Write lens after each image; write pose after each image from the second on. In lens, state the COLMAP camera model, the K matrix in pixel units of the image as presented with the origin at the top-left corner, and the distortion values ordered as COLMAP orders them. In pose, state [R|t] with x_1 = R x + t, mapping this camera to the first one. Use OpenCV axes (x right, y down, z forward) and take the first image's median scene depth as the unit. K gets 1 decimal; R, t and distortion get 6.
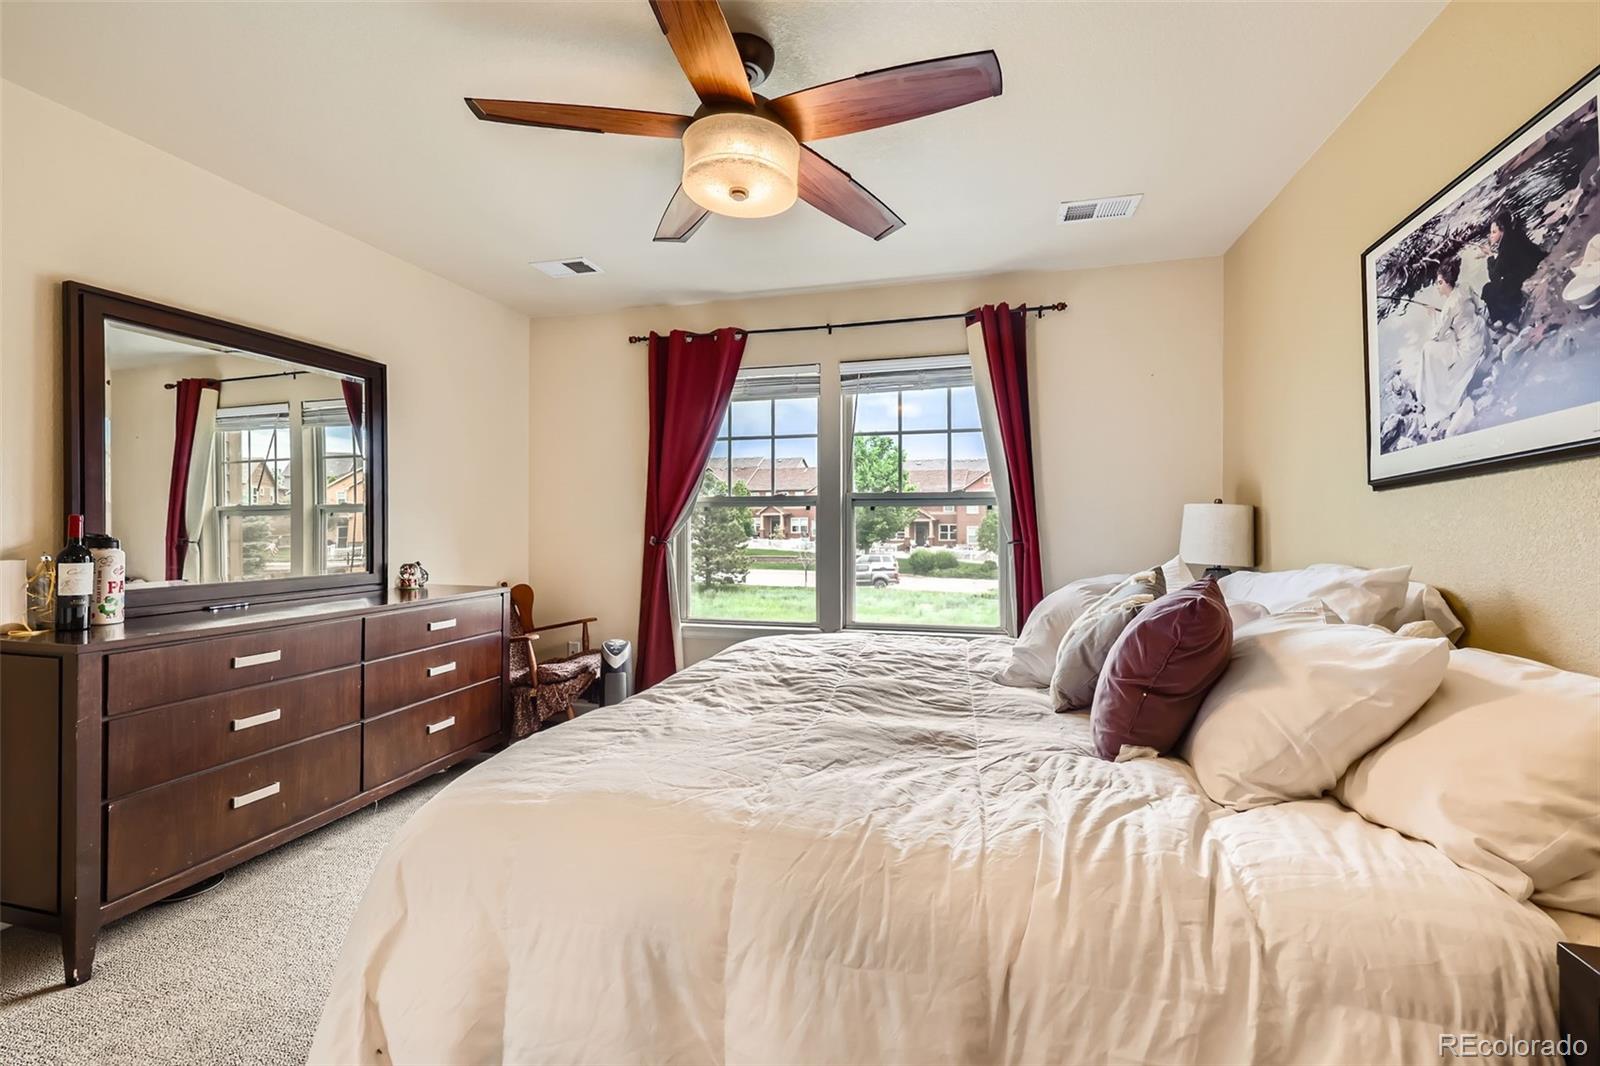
lens RADIAL K [[663.5, 0, 830.0], [0, 663.5, 528.0], [0, 0, 1]] dist [0.006497, -0.001878]
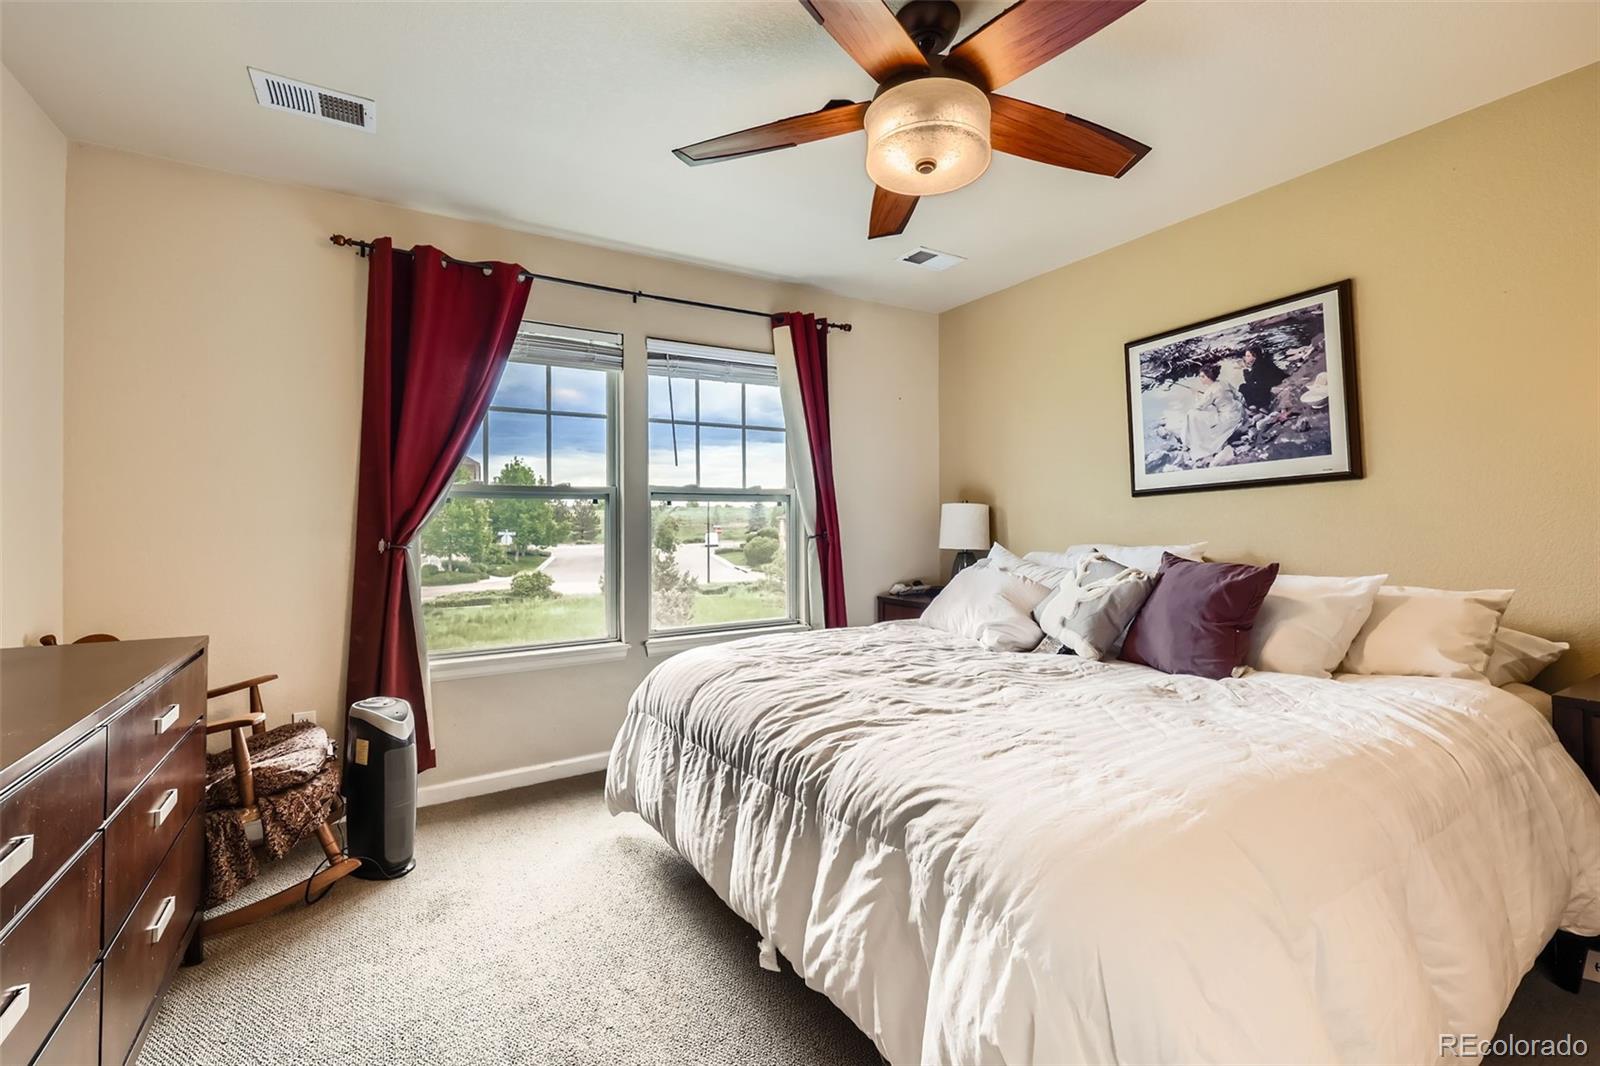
lens RADIAL K [[663.5, 0, 807.0], [0, 663.5, 522.1], [0, 0, 1]] dist [0.006497, -0.001878]
pose [[0.711092, -0.006188, 0.703072, -1.006389], [0.009866, 0.999951, -0.001178, -0.001223], [-0.703030, 0.007775, 0.711118, 0.494734]]
